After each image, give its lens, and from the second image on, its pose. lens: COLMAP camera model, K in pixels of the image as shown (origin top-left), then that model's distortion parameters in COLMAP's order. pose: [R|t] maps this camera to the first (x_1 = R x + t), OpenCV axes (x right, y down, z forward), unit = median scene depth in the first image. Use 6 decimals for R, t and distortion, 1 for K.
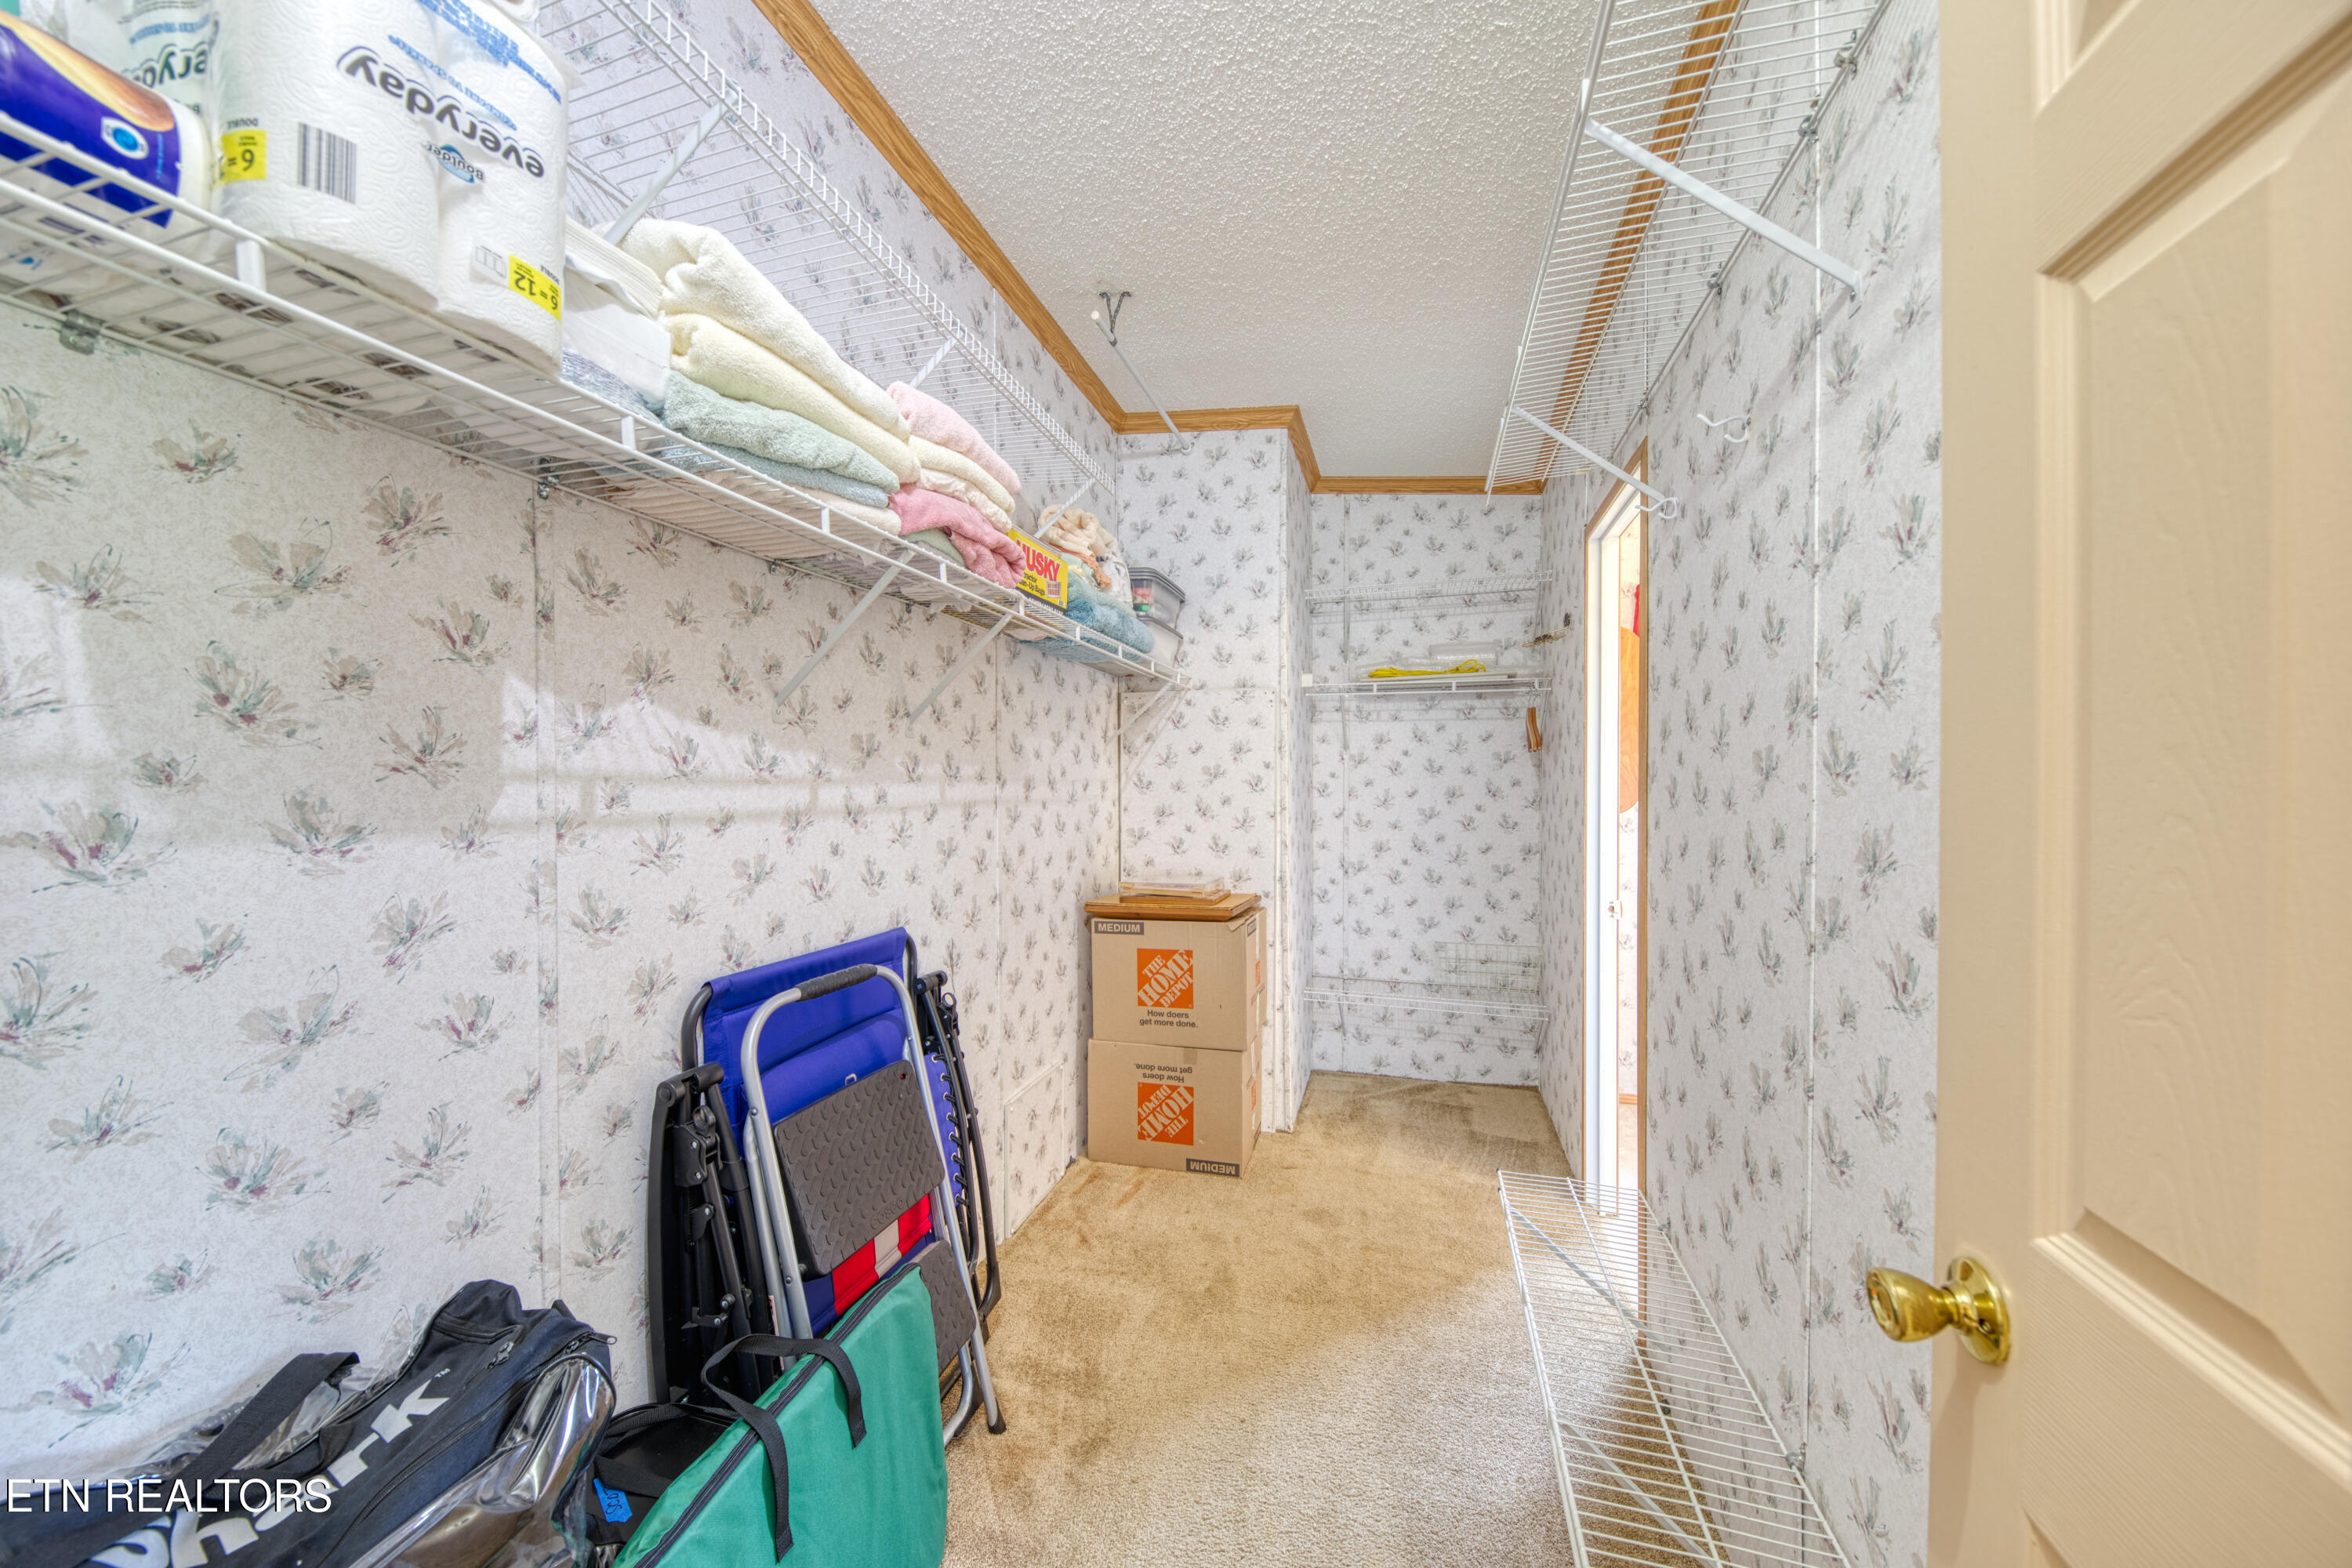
lens RADIAL K [[825.7, 0, 1170.1], [0, 825.7, 797.0], [0, 0, 1]] dist [0.007928, -0.000938]
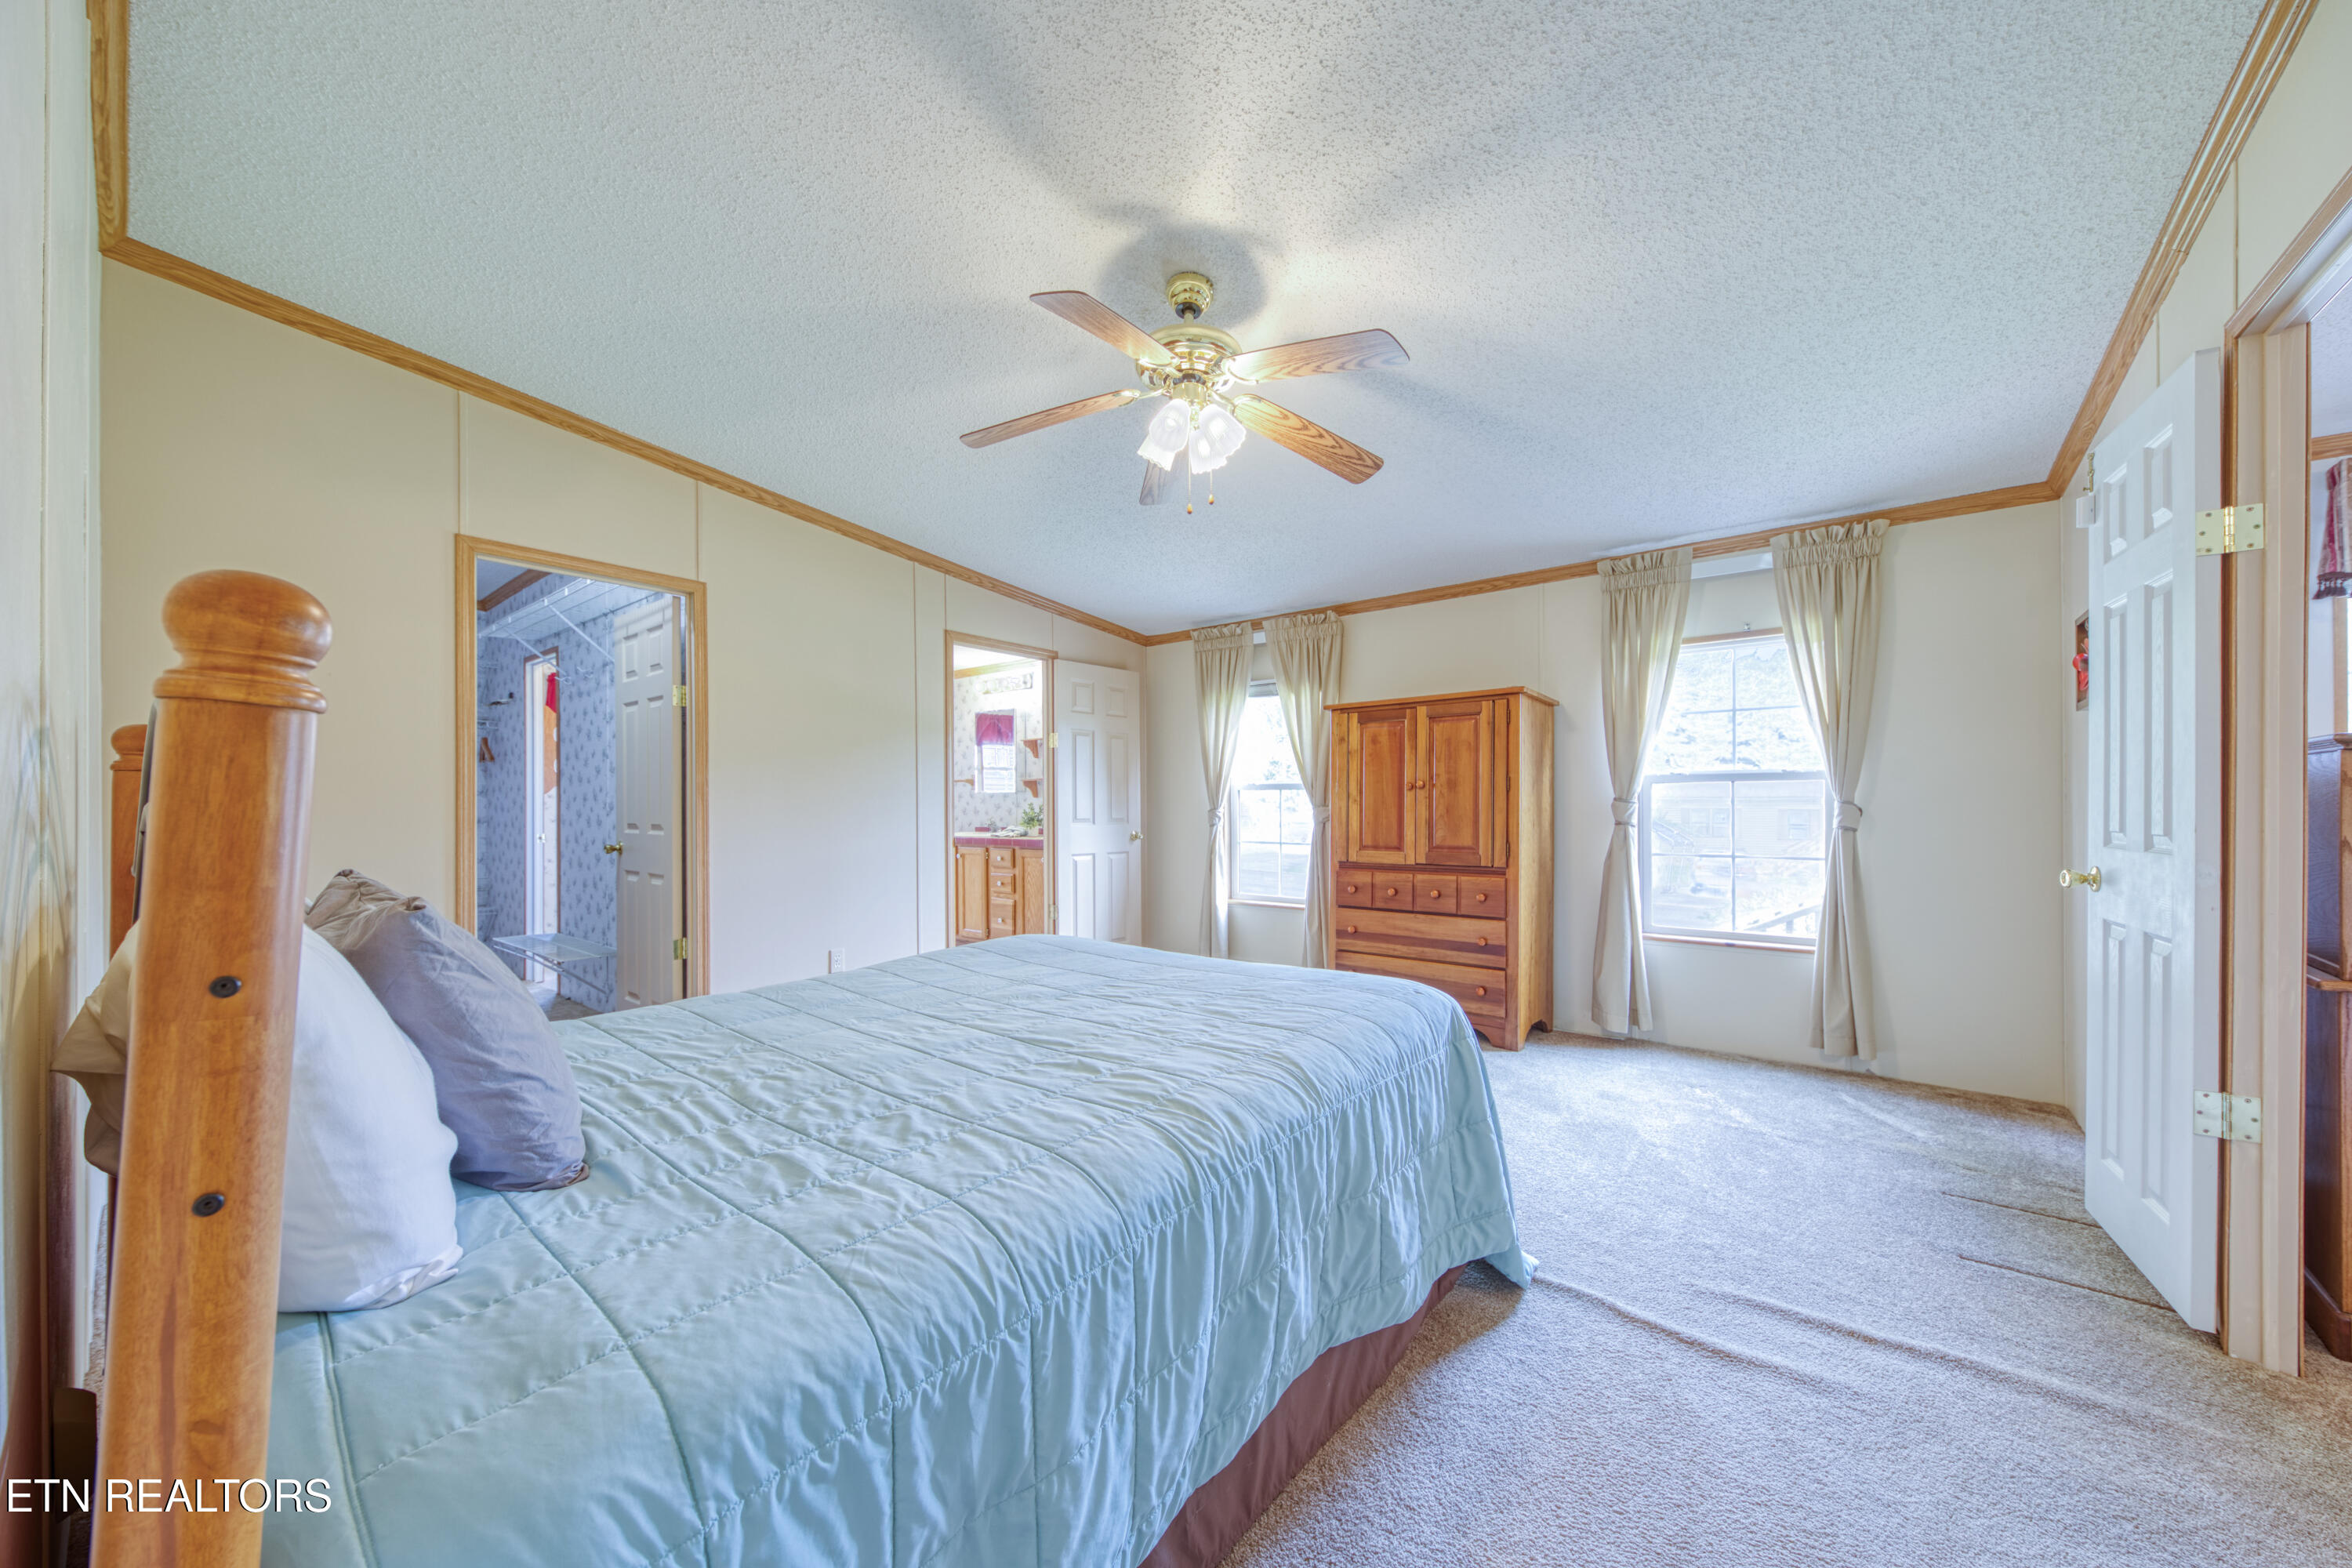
lens RADIAL K [[825.7, 0, 1205.6], [0, 825.7, 820.5], [0, 0, 1]] dist [0.007928, -0.000938]
pose [[0.367222, -0.006214, 0.930112, -1.033442], [0.006054, 0.999972, 0.004290, 0.112370], [-0.930113, 0.004055, 0.367250, -1.725170]]
